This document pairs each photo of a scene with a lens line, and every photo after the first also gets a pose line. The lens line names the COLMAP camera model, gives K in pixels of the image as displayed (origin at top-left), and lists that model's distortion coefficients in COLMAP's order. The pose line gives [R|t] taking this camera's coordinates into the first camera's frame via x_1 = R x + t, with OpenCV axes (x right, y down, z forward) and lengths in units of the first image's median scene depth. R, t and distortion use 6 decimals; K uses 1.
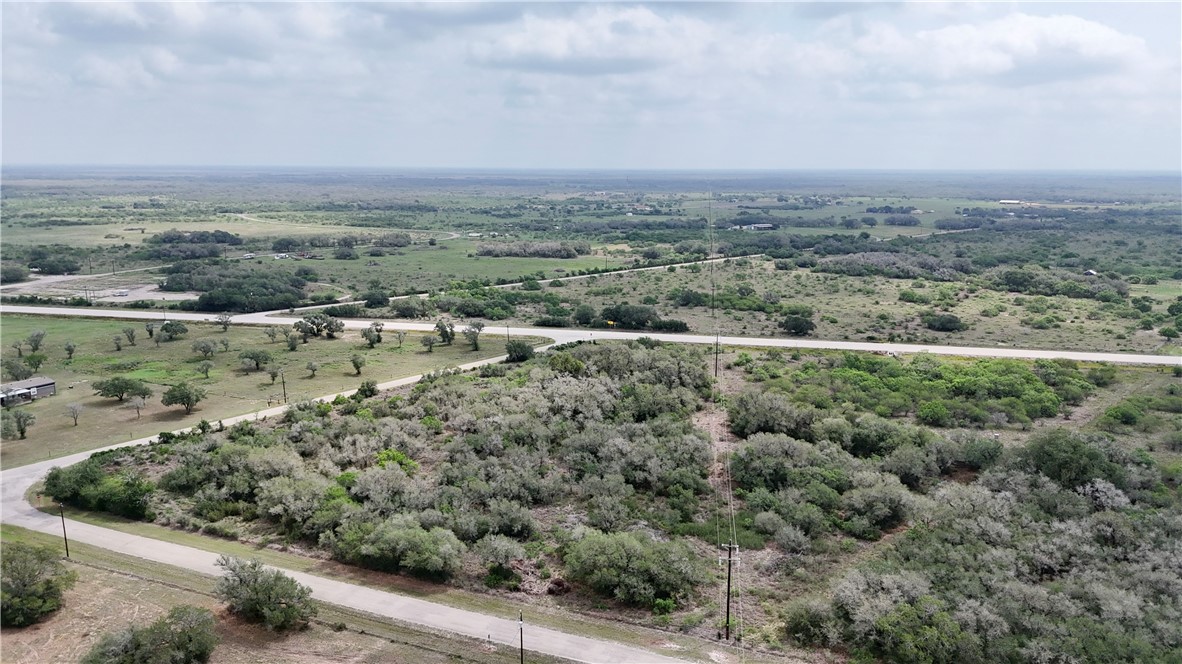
lens RADIAL K [[878.2, 0, 594.0], [0, 878.2, 332.1], [0, 0, 1]] dist [0.066584, -0.053927]
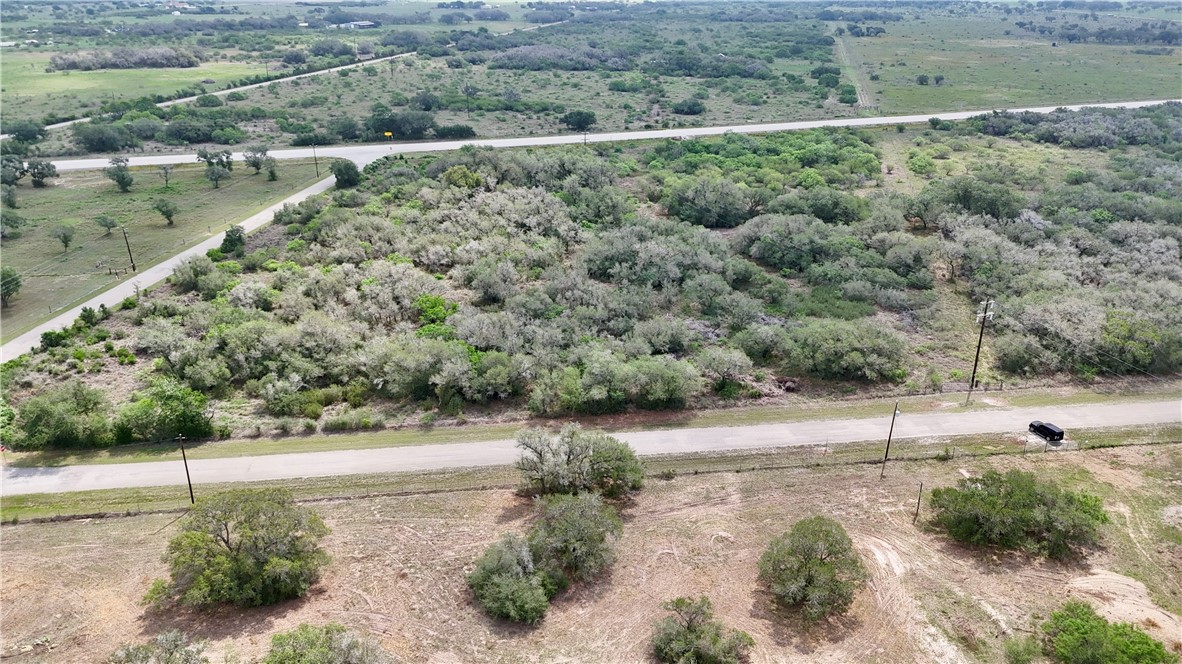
lens RADIAL K [[878.2, 0, 594.0], [0, 878.2, 332.1], [0, 0, 1]] dist [0.066584, -0.053927]
pose [[0.858576, -0.196413, 0.473571, -0.278516], [0.092845, 0.967999, 0.233149, -0.006772], [-0.504209, -0.156207, 0.849336, 0.118765]]
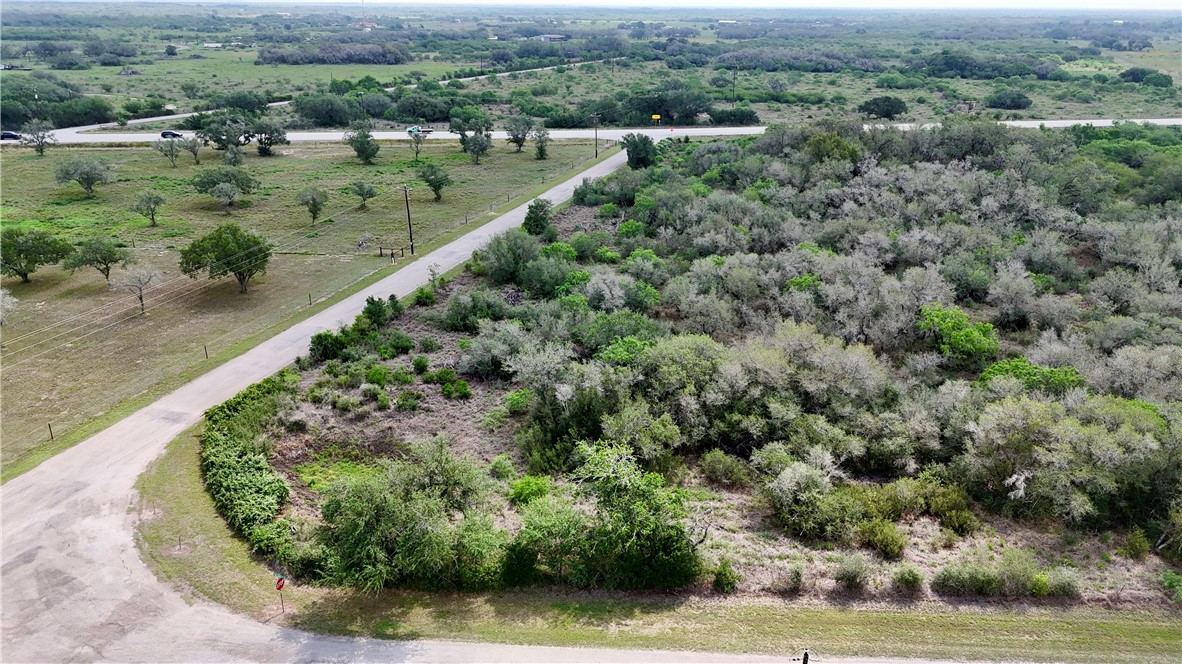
lens RADIAL K [[878.2, 0, 594.0], [0, 878.2, 332.1], [0, 0, 1]] dist [0.066584, -0.053927]
pose [[0.928352, -0.126061, 0.349674, -0.316932], [0.064434, 0.981070, 0.182618, 0.028177], [-0.366076, -0.147003, 0.918901, 0.360558]]
